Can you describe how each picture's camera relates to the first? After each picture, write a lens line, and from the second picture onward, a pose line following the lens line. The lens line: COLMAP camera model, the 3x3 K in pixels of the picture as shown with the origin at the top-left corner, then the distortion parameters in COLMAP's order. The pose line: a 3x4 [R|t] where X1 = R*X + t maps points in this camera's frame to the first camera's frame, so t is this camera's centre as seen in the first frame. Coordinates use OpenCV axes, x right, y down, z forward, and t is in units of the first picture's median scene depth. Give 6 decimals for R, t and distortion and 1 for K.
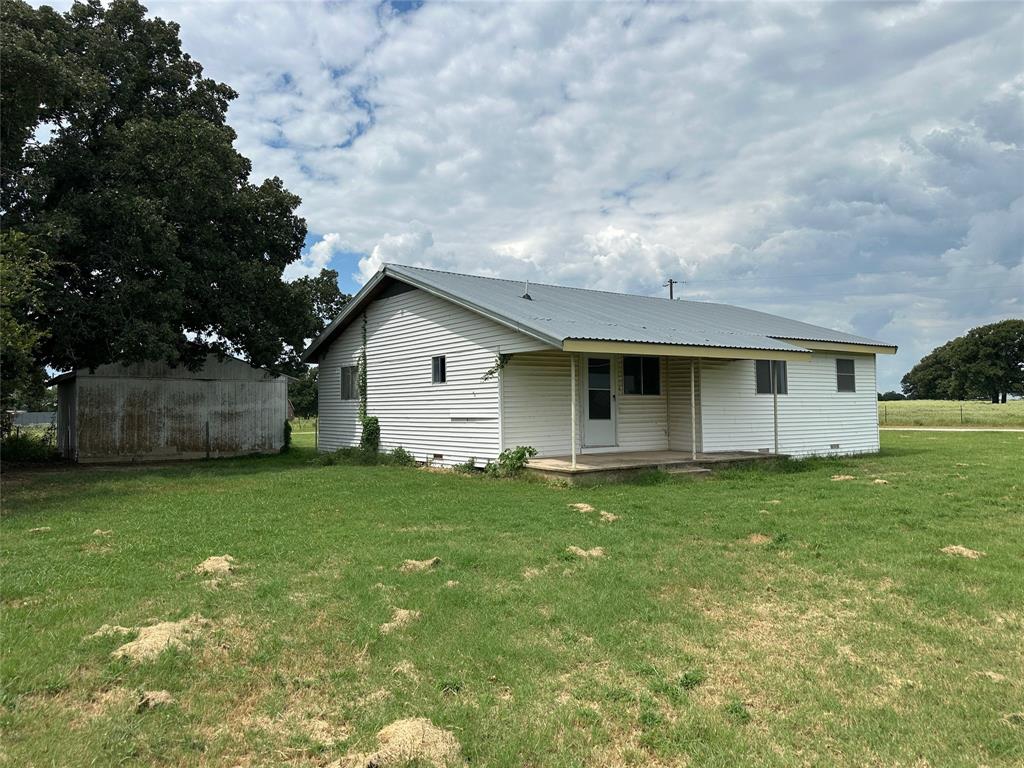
lens RADIAL K [[730.6, 0, 511.5], [0, 730.6, 384.5], [0, 0, 1]] dist [0.055100, -0.010656]
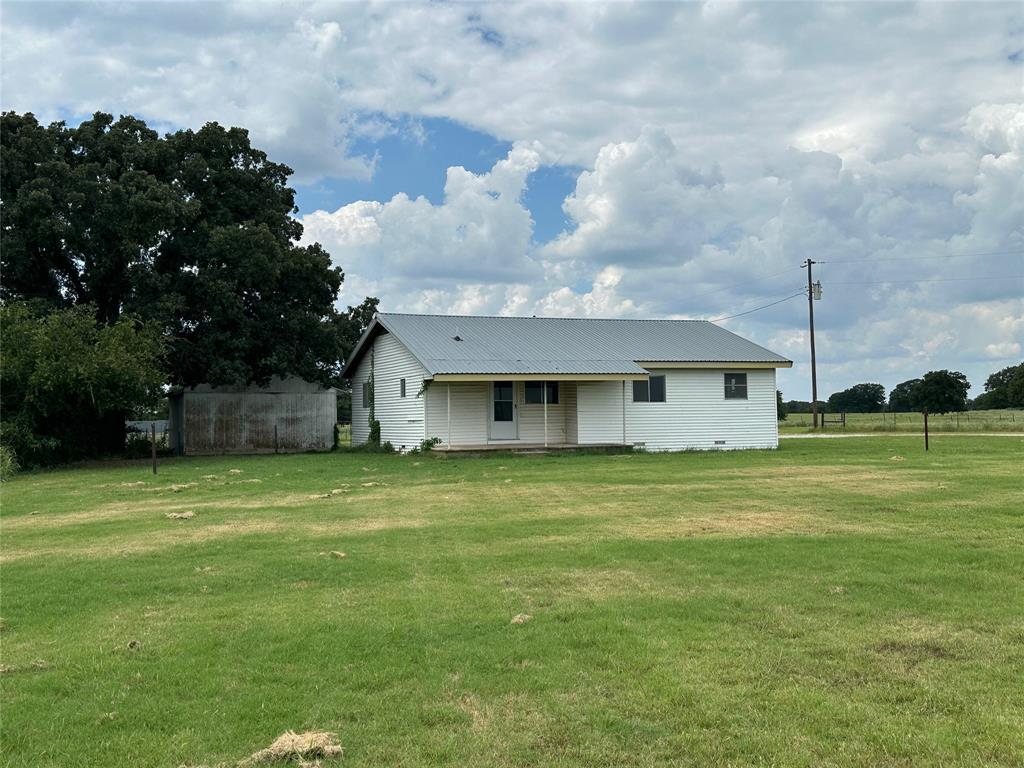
lens RADIAL K [[1189.5, 0, 512.5], [0, 1189.5, 383.5], [0, 0, 1]] dist [0.267756, 0.000000]
pose [[0.967478, -0.011050, -0.252714, 0.574492], [0.013191, 0.999890, 0.006781, -0.034598], [0.252612, -0.009894, 0.967517, -1.024806]]
